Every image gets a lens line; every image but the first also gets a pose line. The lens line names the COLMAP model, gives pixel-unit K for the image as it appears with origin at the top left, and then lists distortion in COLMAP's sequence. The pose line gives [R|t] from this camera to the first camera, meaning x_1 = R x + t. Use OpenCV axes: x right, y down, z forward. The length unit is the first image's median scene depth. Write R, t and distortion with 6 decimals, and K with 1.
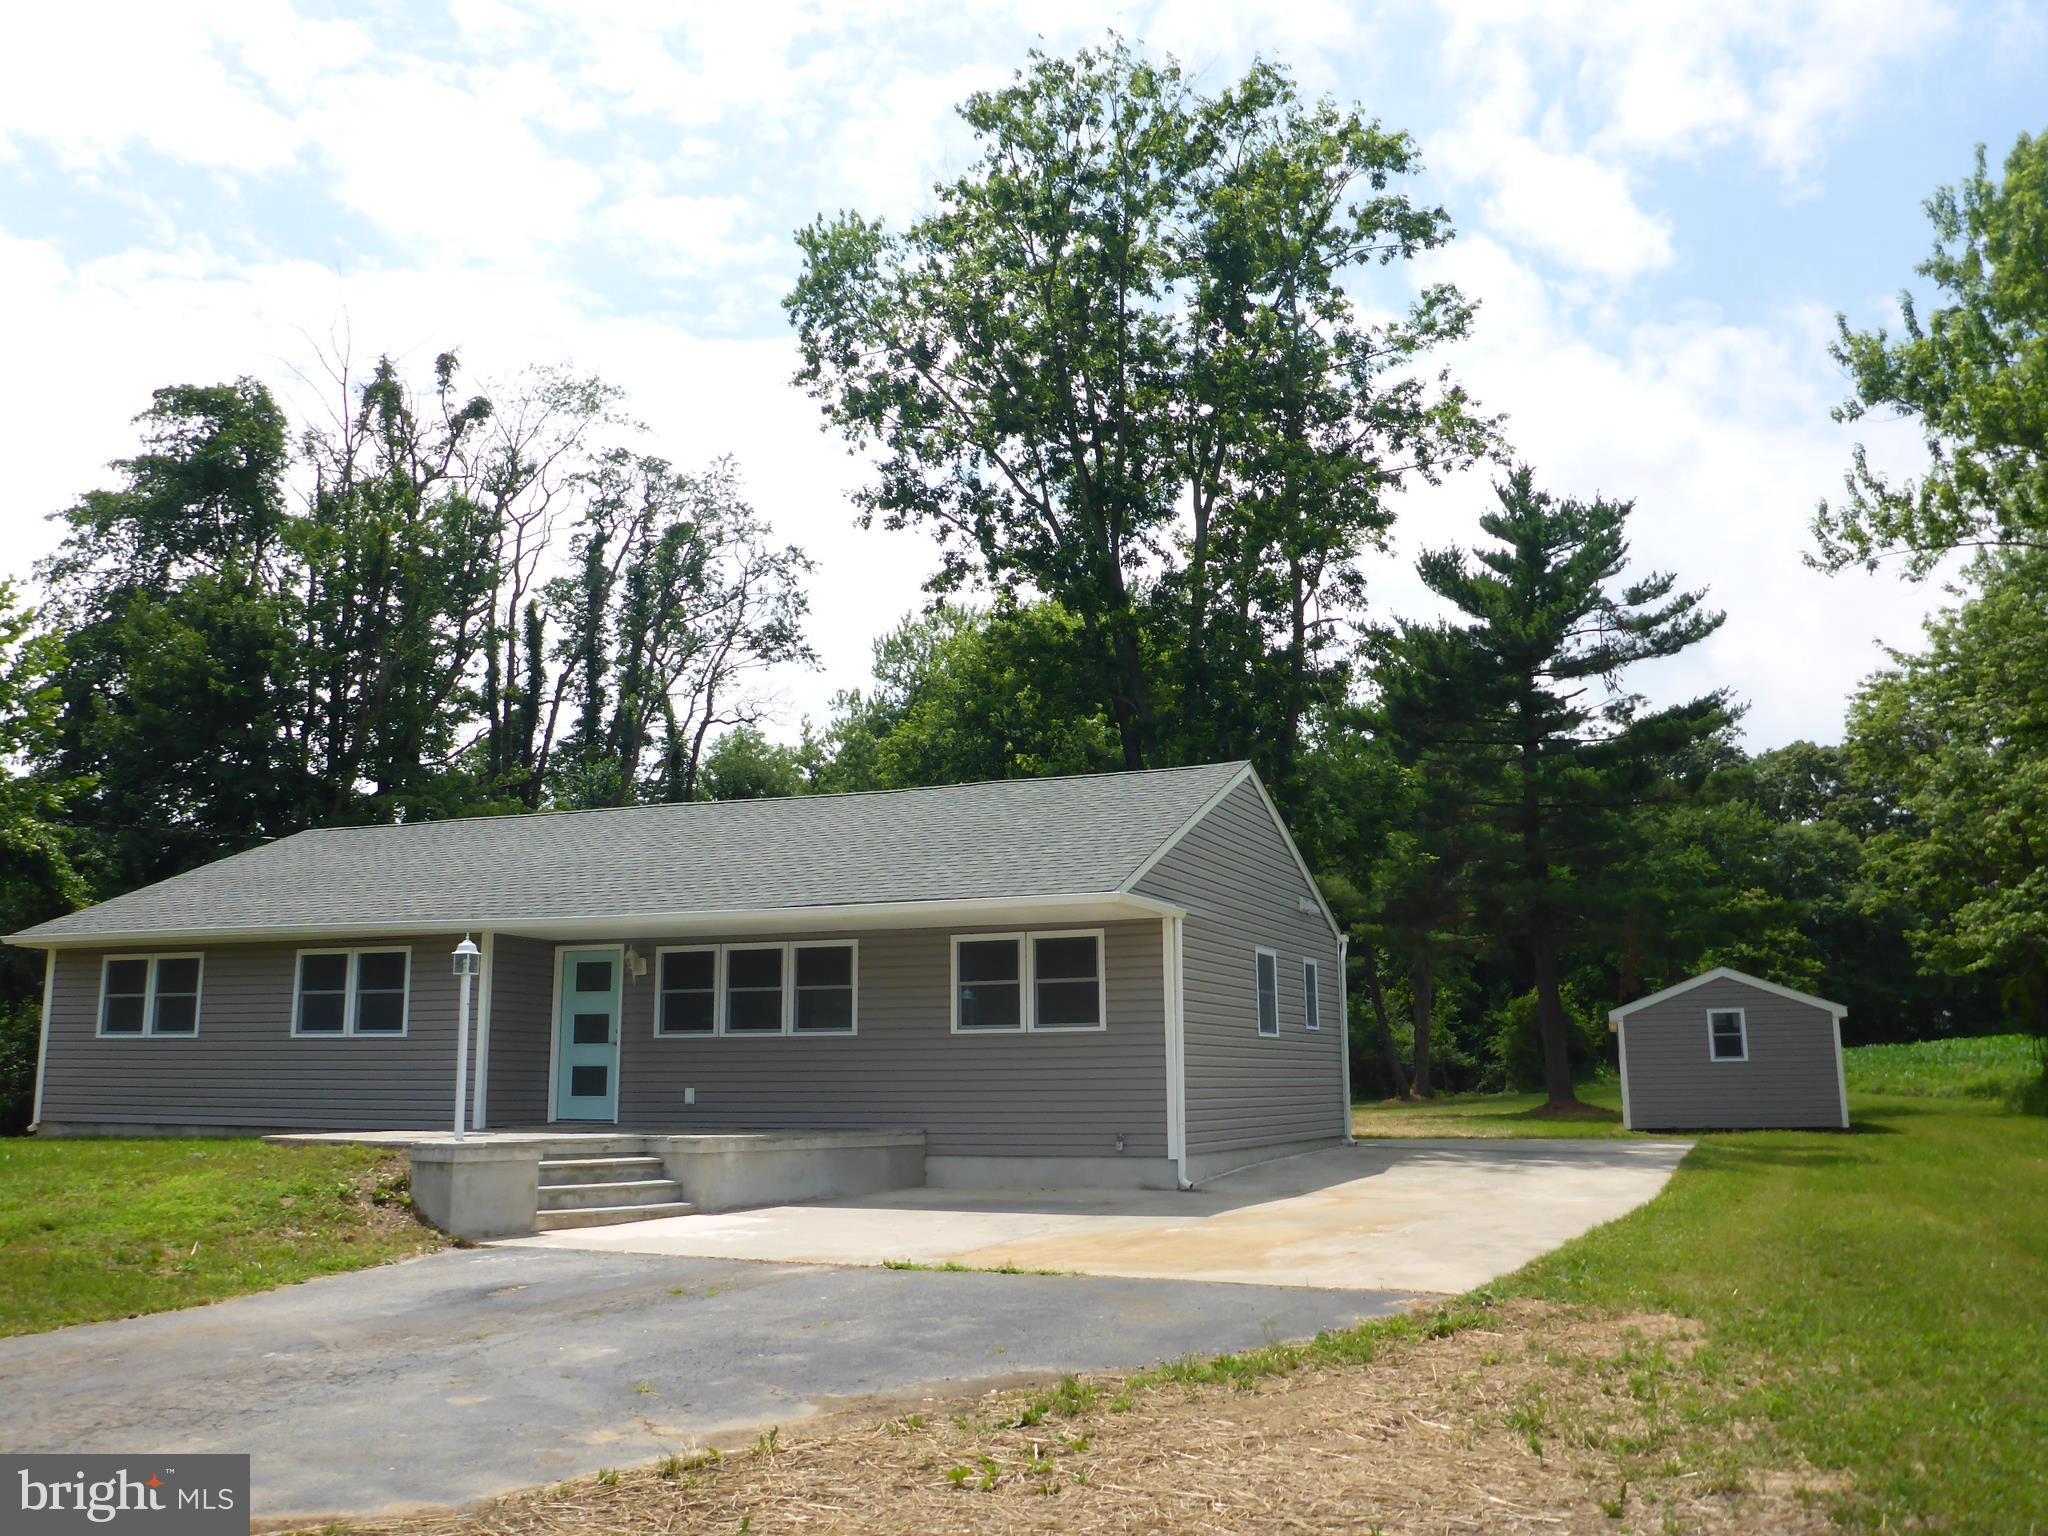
lens RADIAL K [[1713.3, 0, 1023.8], [0, 1713.3, 754.5], [0, 0, 1]] dist [-0.042048, 0.008301]
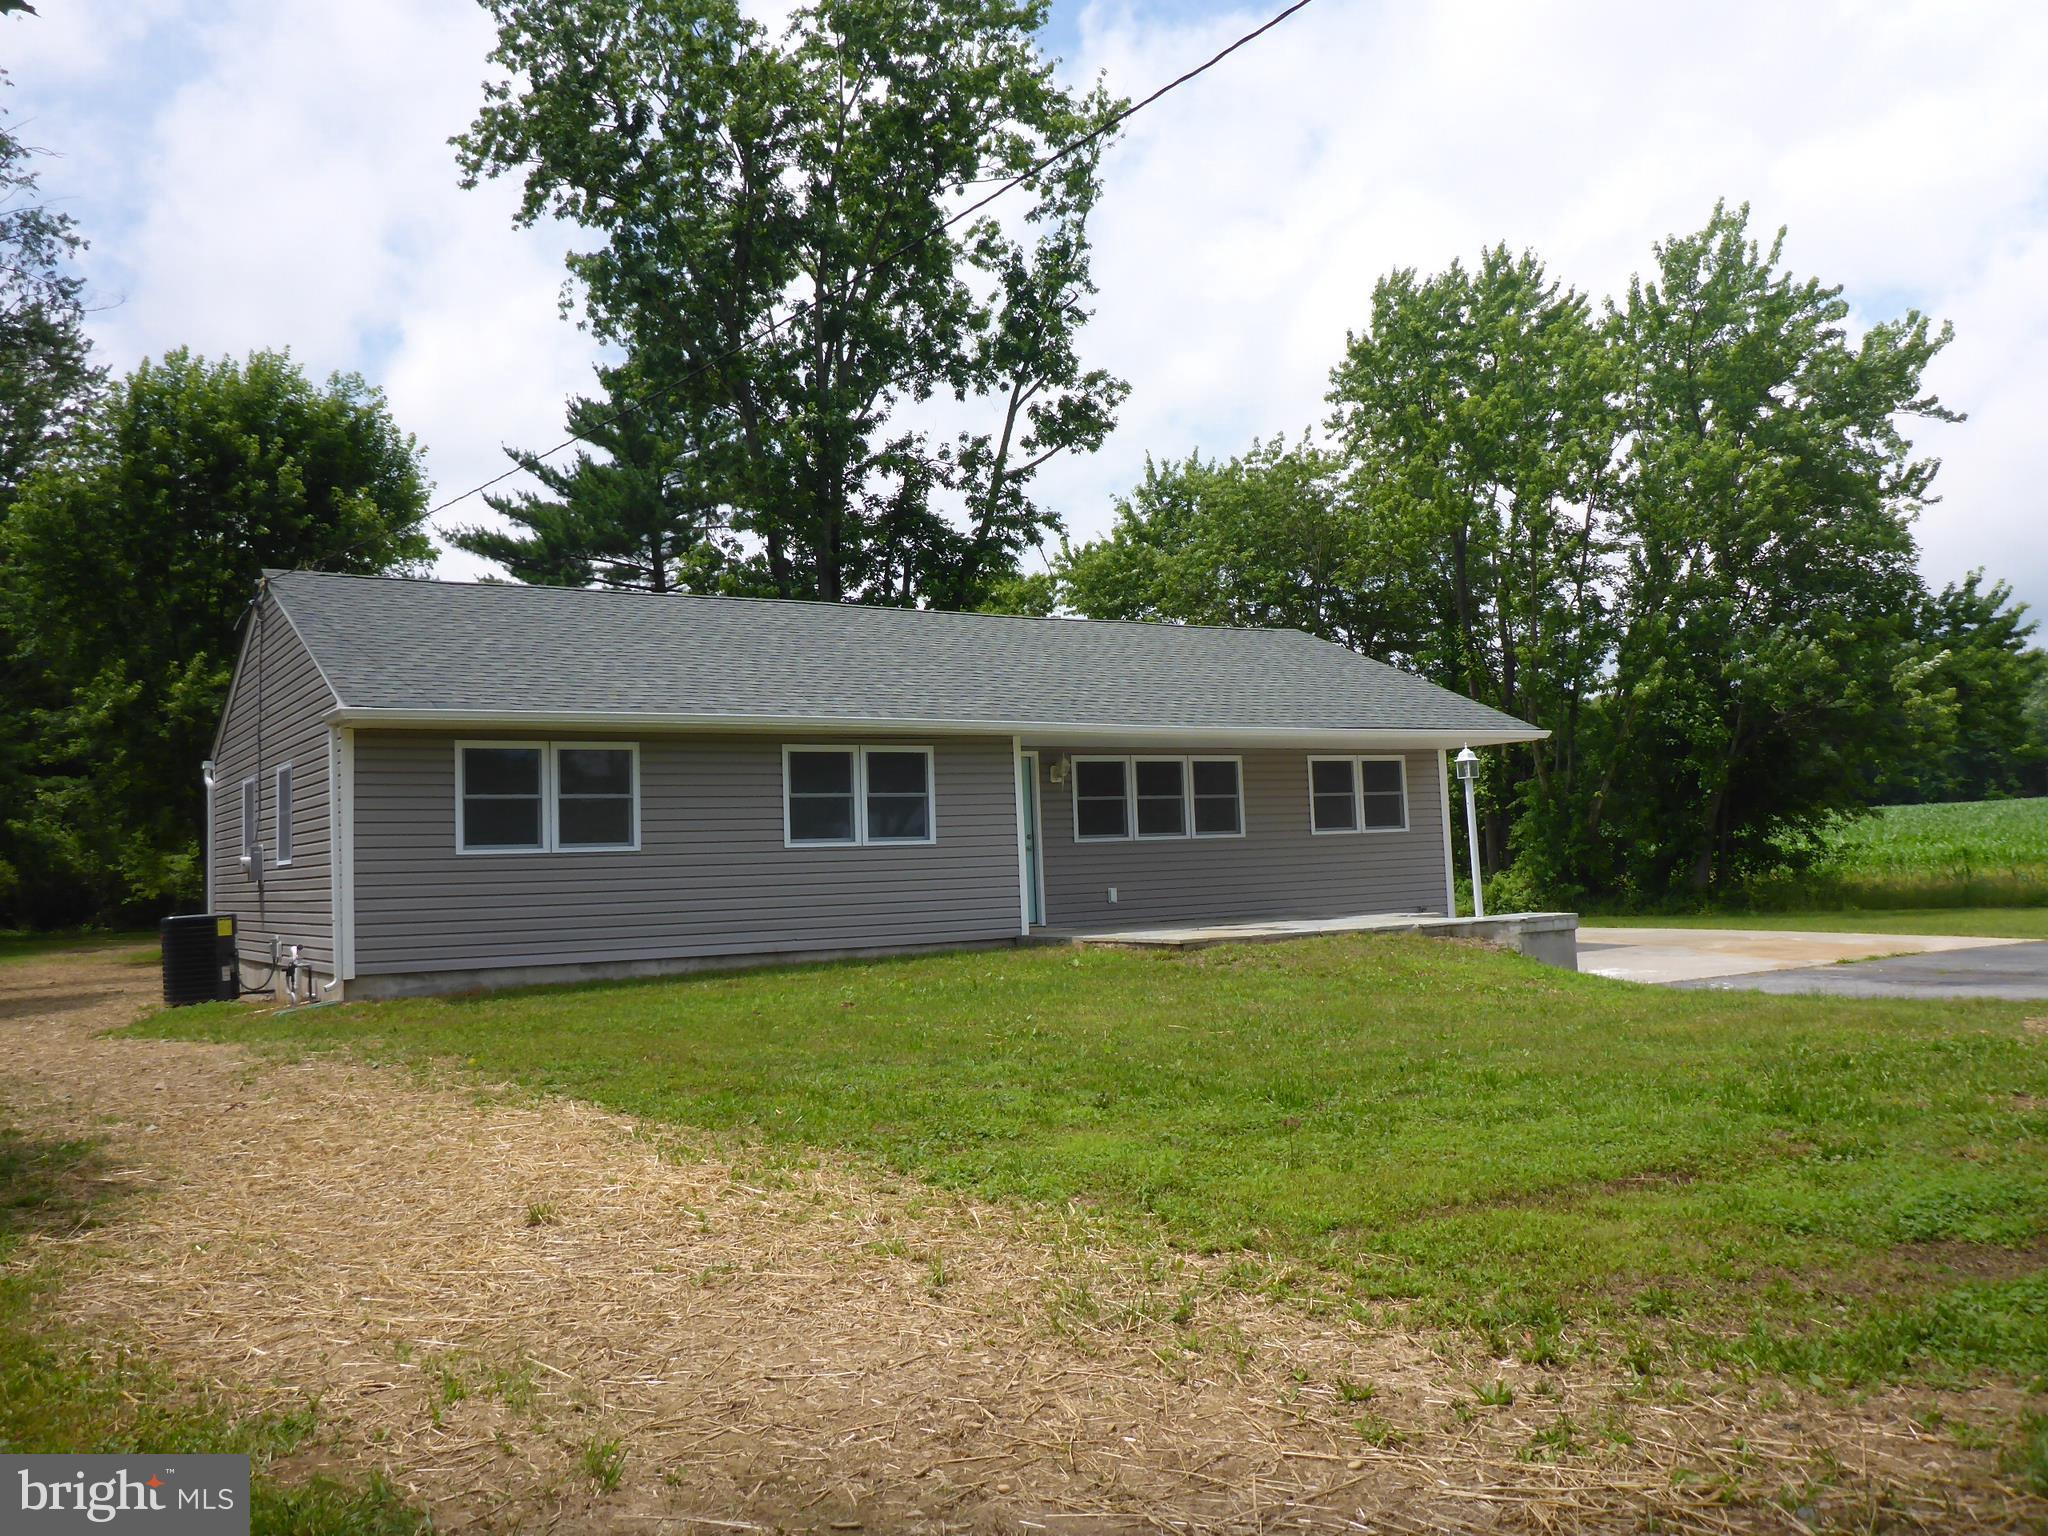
lens RADIAL K [[1713.3, 0, 1026.3], [0, 1713.3, 759.7], [0, 0, 1]] dist [-0.042048, 0.008301]
pose [[0.580755, 0.034101, 0.813364, -0.708952], [-0.113047, 0.992820, 0.039092, 0.051313], [-0.806191, -0.114651, 0.580440, 0.277063]]
